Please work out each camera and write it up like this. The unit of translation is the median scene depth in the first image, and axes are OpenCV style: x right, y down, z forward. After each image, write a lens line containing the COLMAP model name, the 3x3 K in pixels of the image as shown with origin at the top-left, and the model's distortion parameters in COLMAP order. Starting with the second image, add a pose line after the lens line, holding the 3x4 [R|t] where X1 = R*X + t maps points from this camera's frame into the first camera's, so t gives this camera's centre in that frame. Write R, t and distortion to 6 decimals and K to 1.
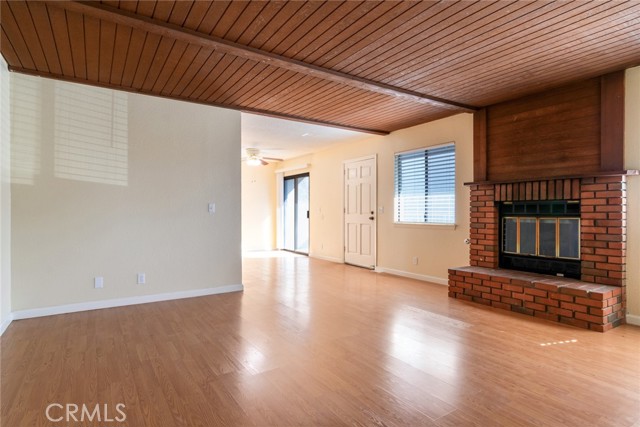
lens RADIAL K [[349.0, 0, 320.9], [0, 349.0, 213.3], [0, 0, 1]] dist [-0.005159, -0.000452]
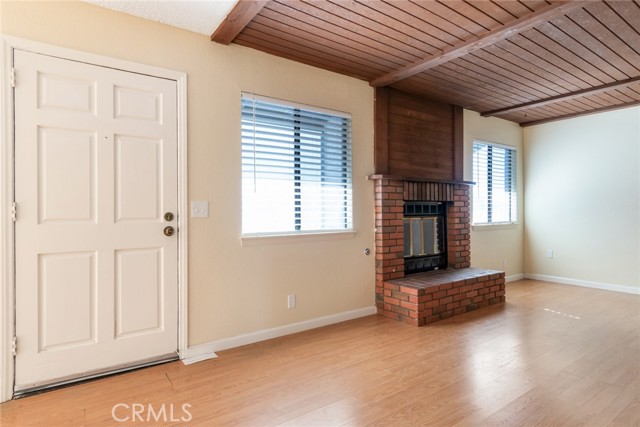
lens RADIAL K [[349.0, 0, 319.3], [0, 349.0, 211.5], [0, 0, 1]] dist [-0.005159, -0.000452]
pose [[-0.035338, 0.000926, 0.999375, -0.370411], [0.010408, 0.999946, -0.000558, -0.008111], [-0.999321, 0.010382, -0.035346, 1.251559]]
